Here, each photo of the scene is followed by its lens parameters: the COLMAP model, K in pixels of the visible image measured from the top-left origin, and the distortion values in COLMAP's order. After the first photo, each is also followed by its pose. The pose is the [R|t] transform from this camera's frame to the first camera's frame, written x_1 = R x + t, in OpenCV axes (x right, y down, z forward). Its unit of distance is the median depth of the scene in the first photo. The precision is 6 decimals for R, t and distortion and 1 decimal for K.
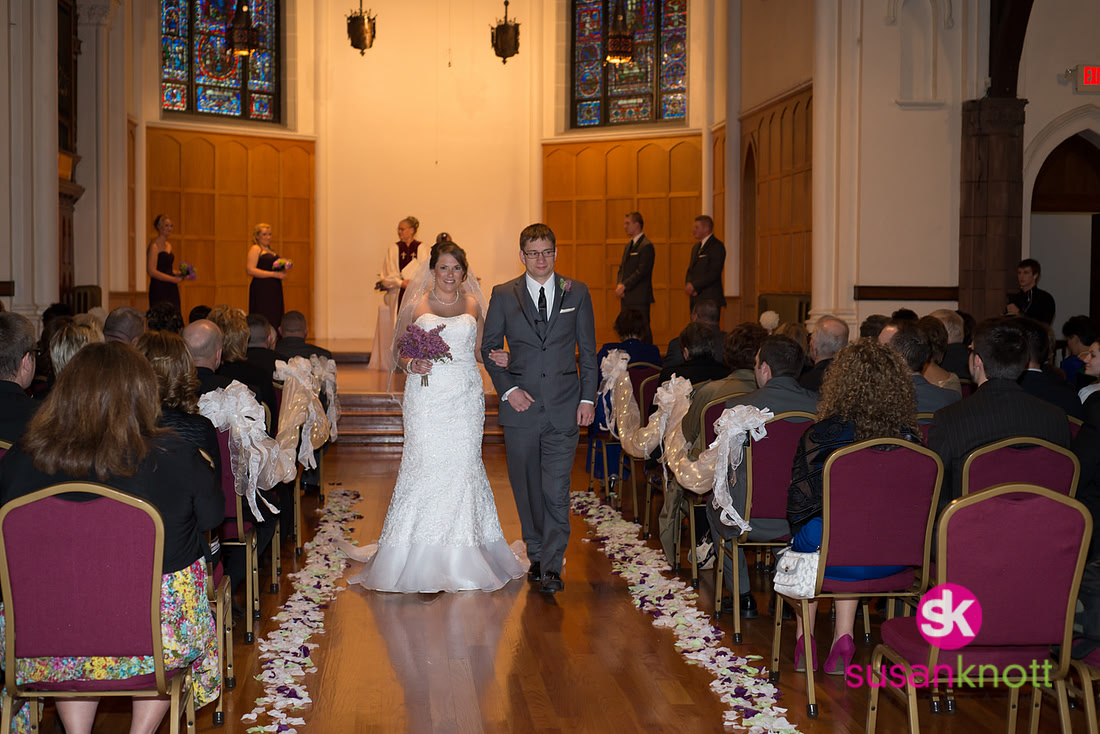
lens RADIAL K [[1469.6, 0, 550.0], [0, 1469.6, 367.0], [0, 0, 1]] dist [-0.001332, -0.049485]
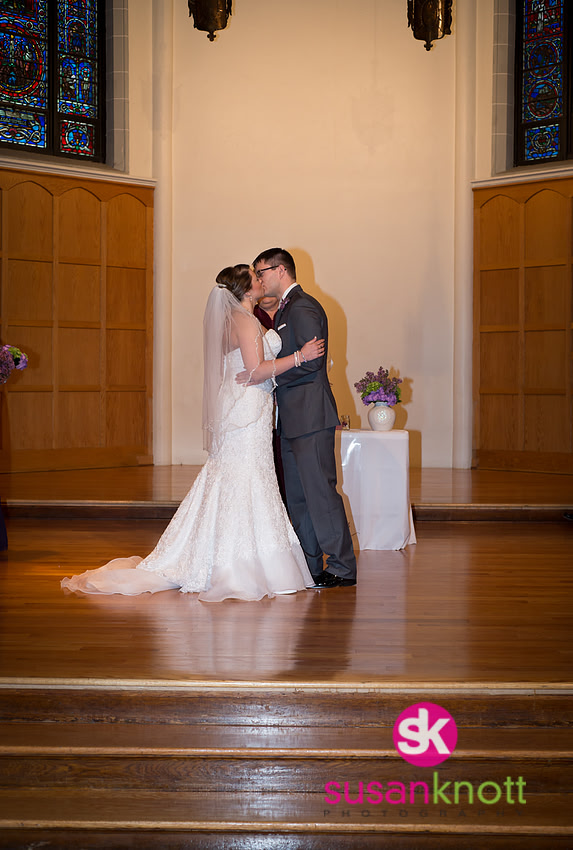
lens RADIAL K [[1316.6, 0, 286.5], [0, 1316.6, 425.0], [0, 0, 1]] dist [0.005135, 0.007887]
pose [[0.994453, 0.004036, -0.105101, -0.028530], [-0.006518, 0.999708, -0.023280, -0.024353], [0.104976, 0.023836, 0.994189, 0.380490]]
